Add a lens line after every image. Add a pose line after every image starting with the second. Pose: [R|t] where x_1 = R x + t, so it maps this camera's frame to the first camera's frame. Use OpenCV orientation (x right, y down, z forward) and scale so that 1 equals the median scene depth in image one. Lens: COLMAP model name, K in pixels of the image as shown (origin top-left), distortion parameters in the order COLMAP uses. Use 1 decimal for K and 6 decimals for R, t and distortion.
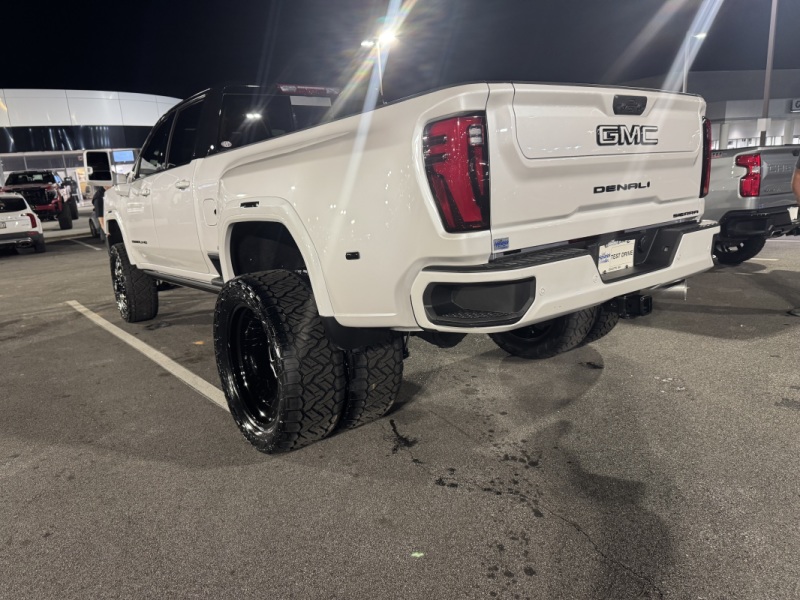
lens RADIAL K [[587.9, 0, 400.0], [0, 587.9, 300.0], [0, 0, 1]] dist [0.056216, -0.049202]
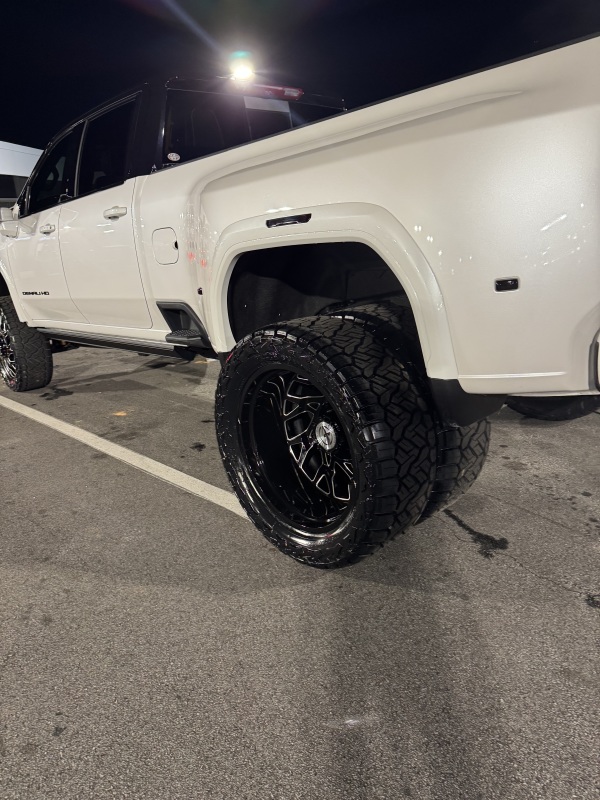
lens RADIAL K [[587.9, 0, 295.9], [0, 587.9, 398.5], [0, 0, 1]] dist [0.056216, -0.049202]
pose [[0.996055, -0.035952, 0.081123, -0.244326], [0.030083, 0.996919, 0.072446, -0.003088], [-0.083478, -0.069720, 0.994068, 0.235557]]
